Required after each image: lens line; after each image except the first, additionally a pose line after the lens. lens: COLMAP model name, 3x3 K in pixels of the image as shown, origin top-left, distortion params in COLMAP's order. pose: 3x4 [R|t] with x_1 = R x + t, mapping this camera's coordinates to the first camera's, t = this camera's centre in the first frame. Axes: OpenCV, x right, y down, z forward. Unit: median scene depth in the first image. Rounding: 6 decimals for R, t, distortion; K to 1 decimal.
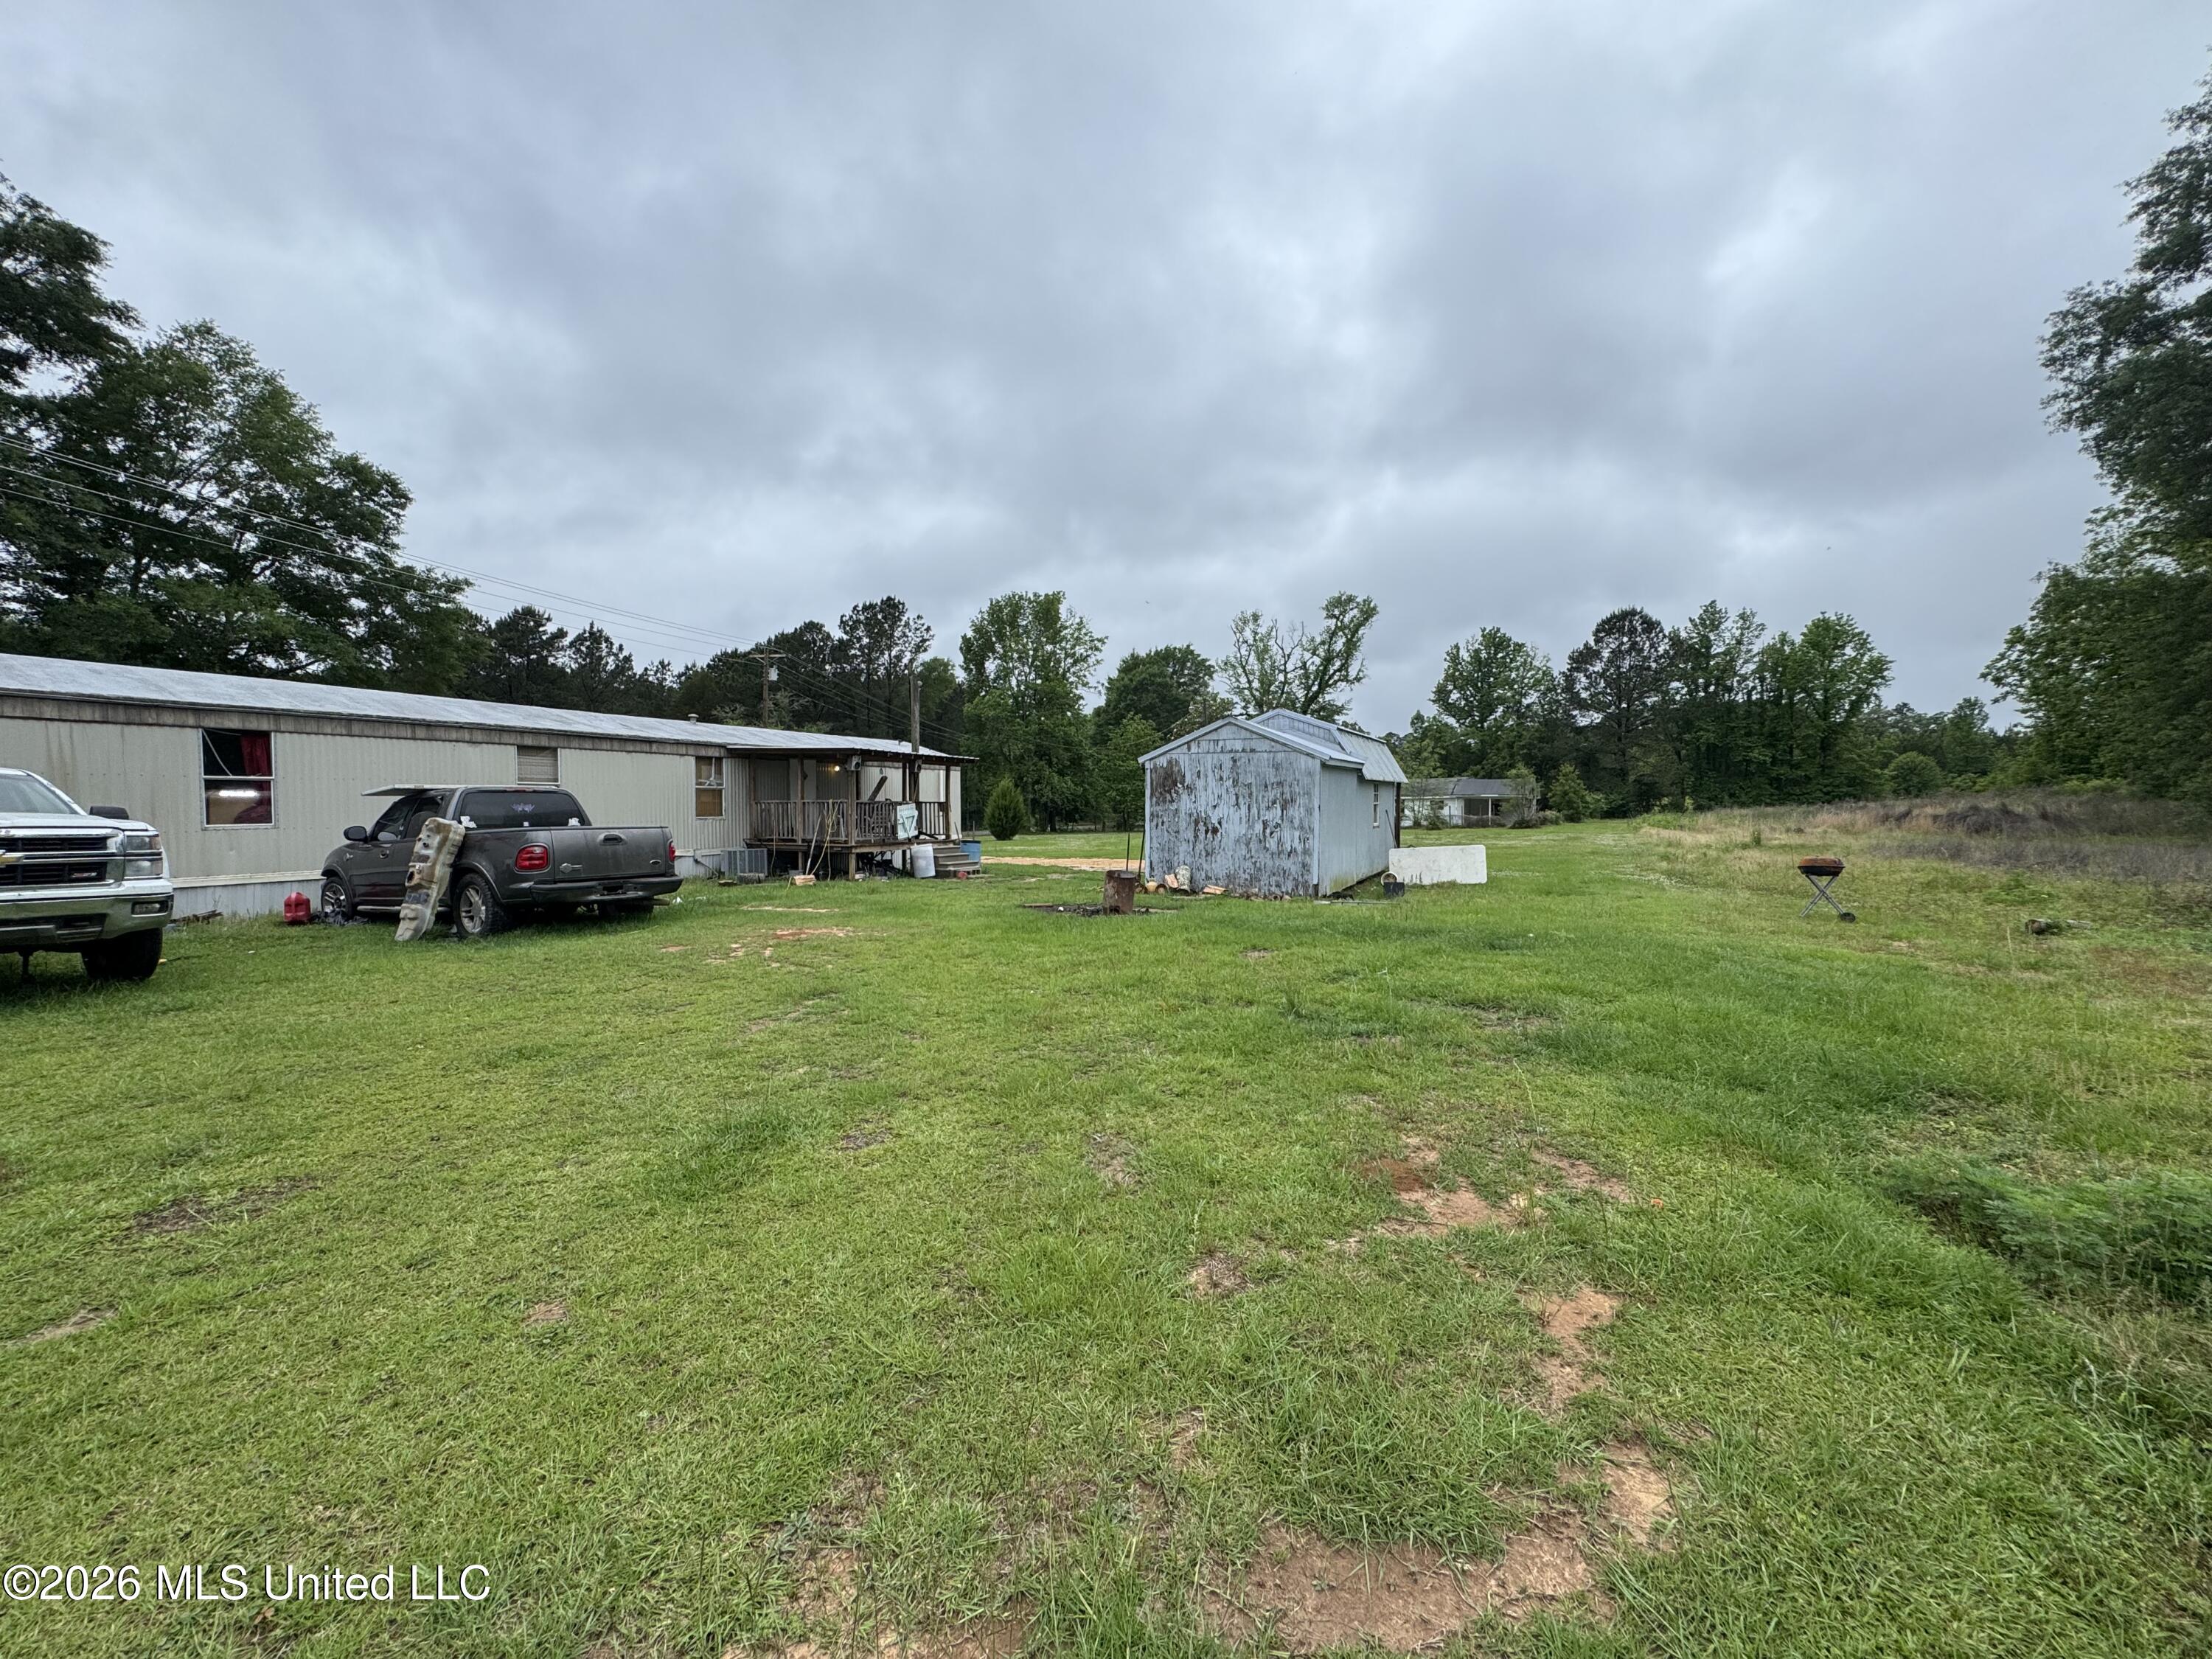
lens RADIAL K [[878.3, 0, 1087.8], [0, 878.3, 822.2], [0, 0, 1]] dist [-0.002201, 0.000348]
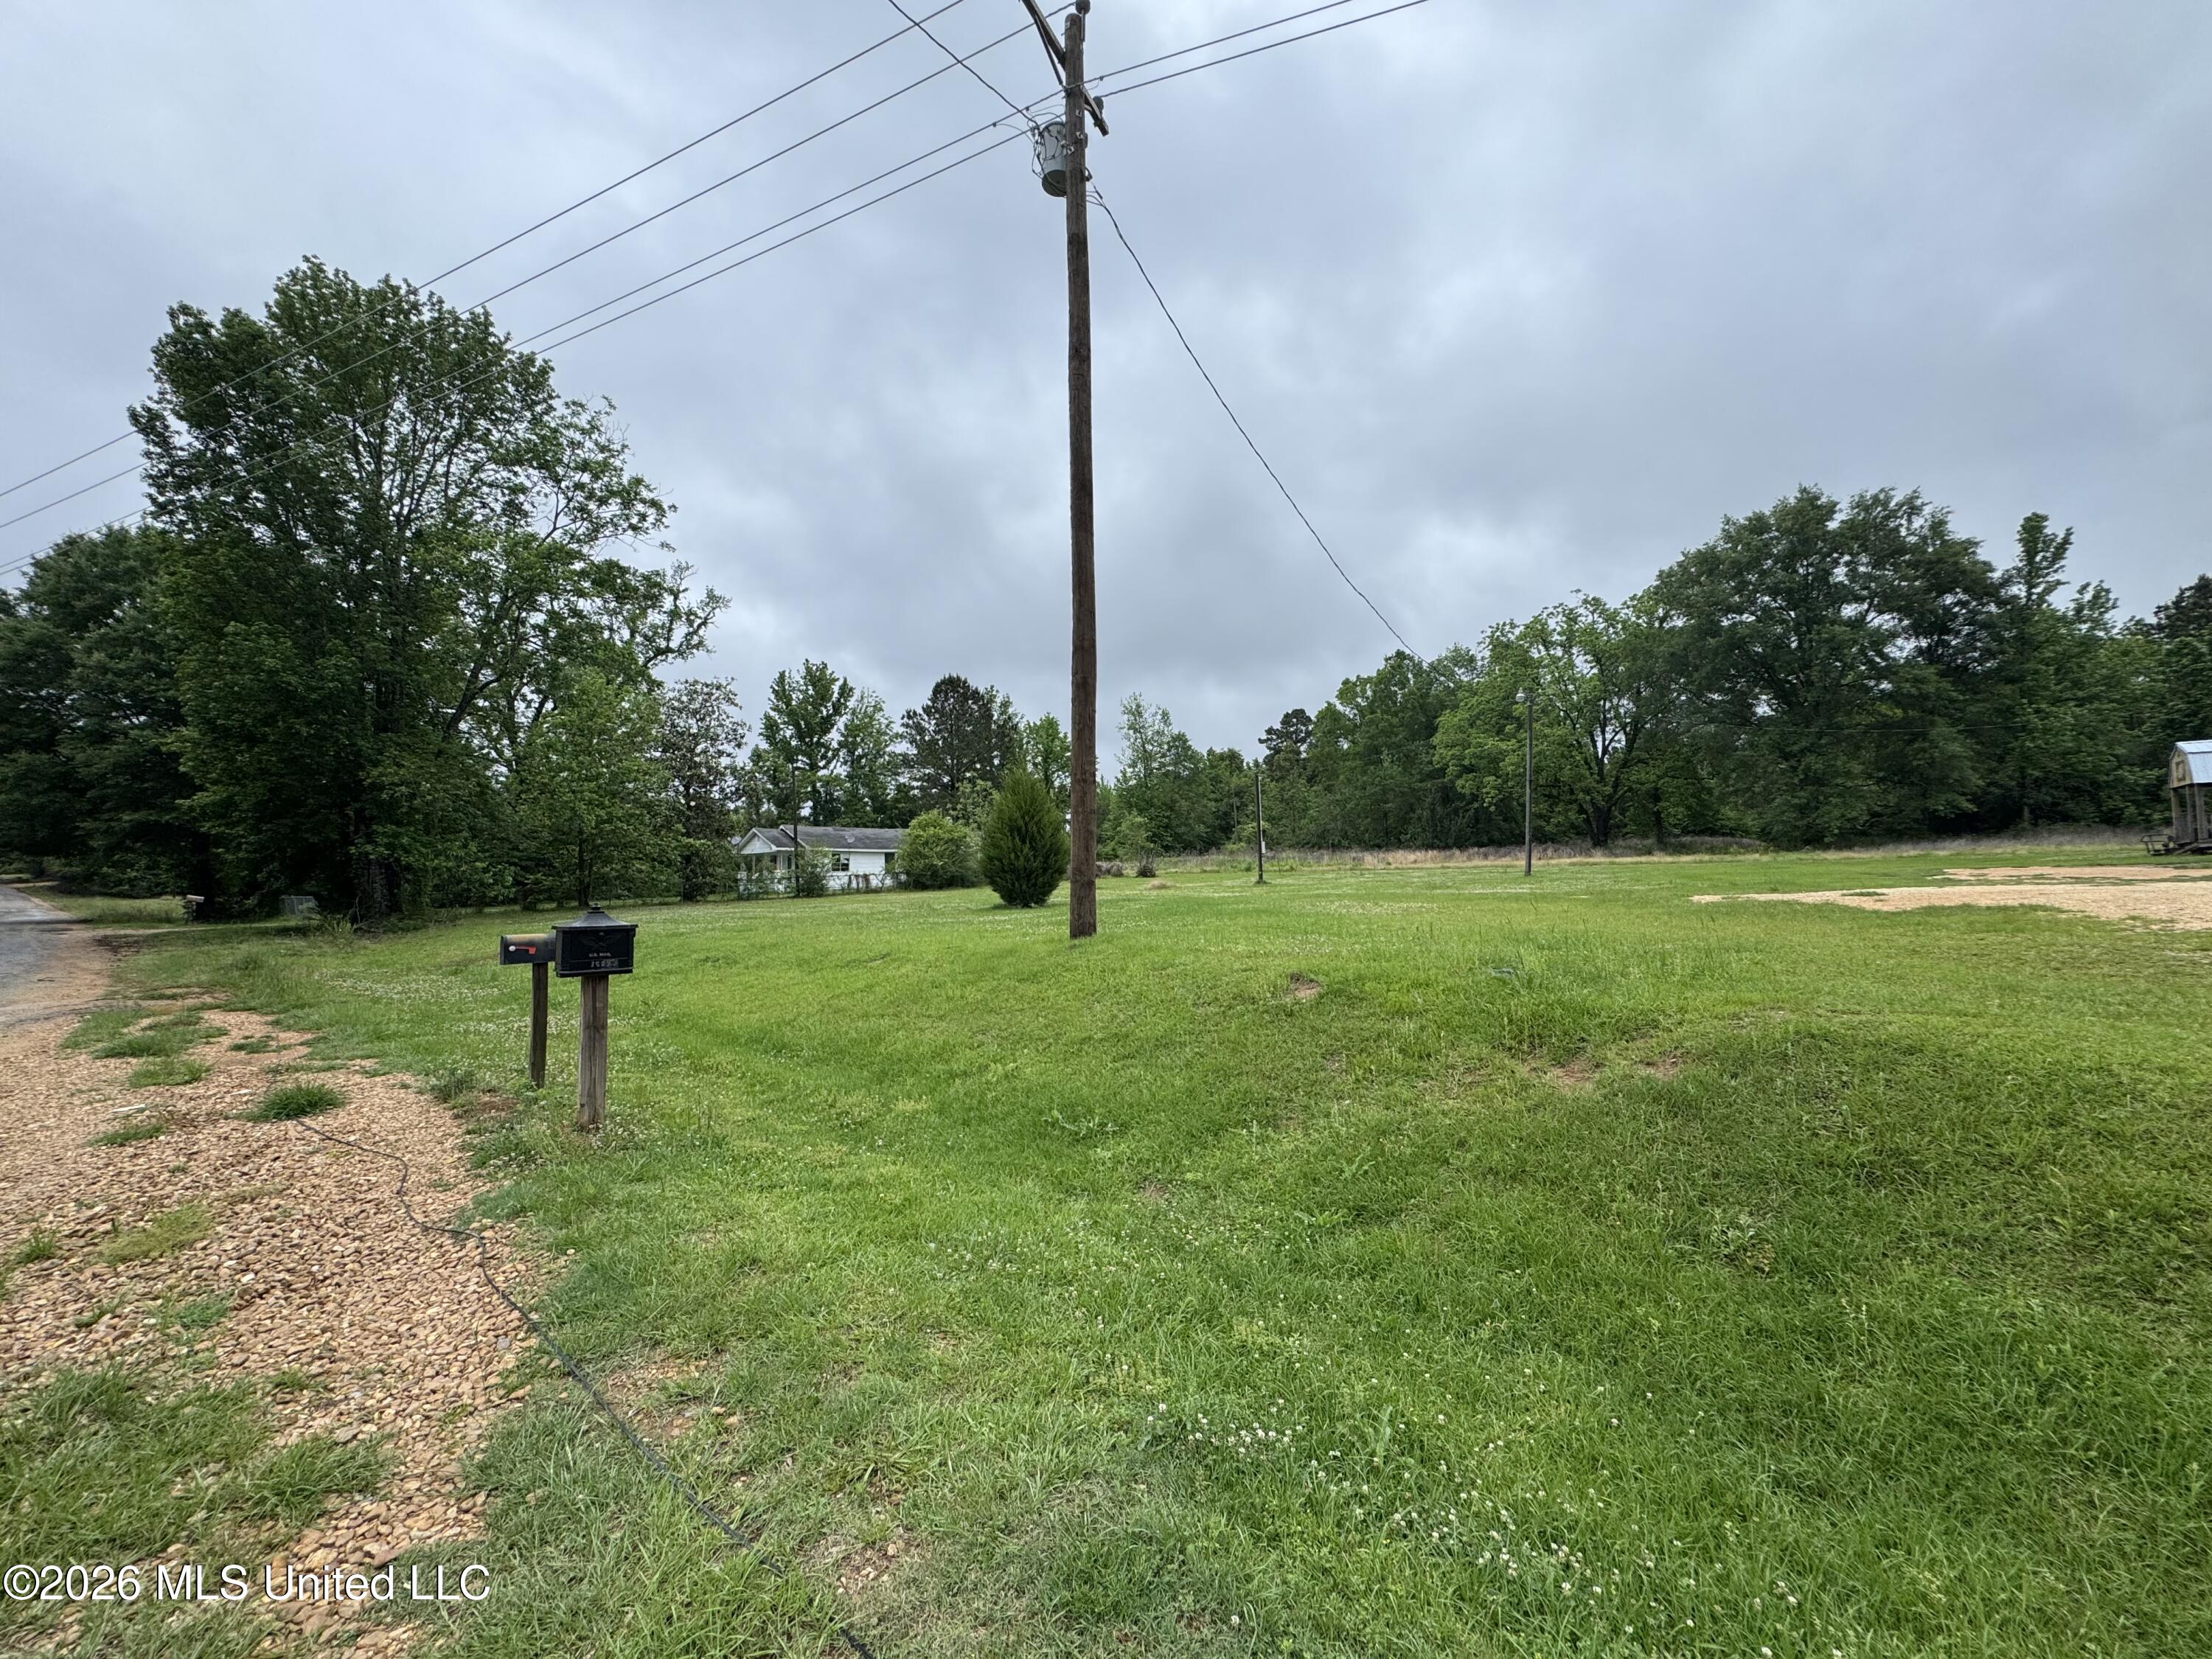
lens RADIAL K [[878.3, 0, 1103.9], [0, 878.3, 832.8], [0, 0, 1]] dist [-0.002201, 0.000348]
pose [[0.237853, 0.044967, 0.970260, -1.178654], [0.042226, 0.997505, -0.056581, 0.027074], [-0.970383, 0.054429, 0.235361, 2.075058]]
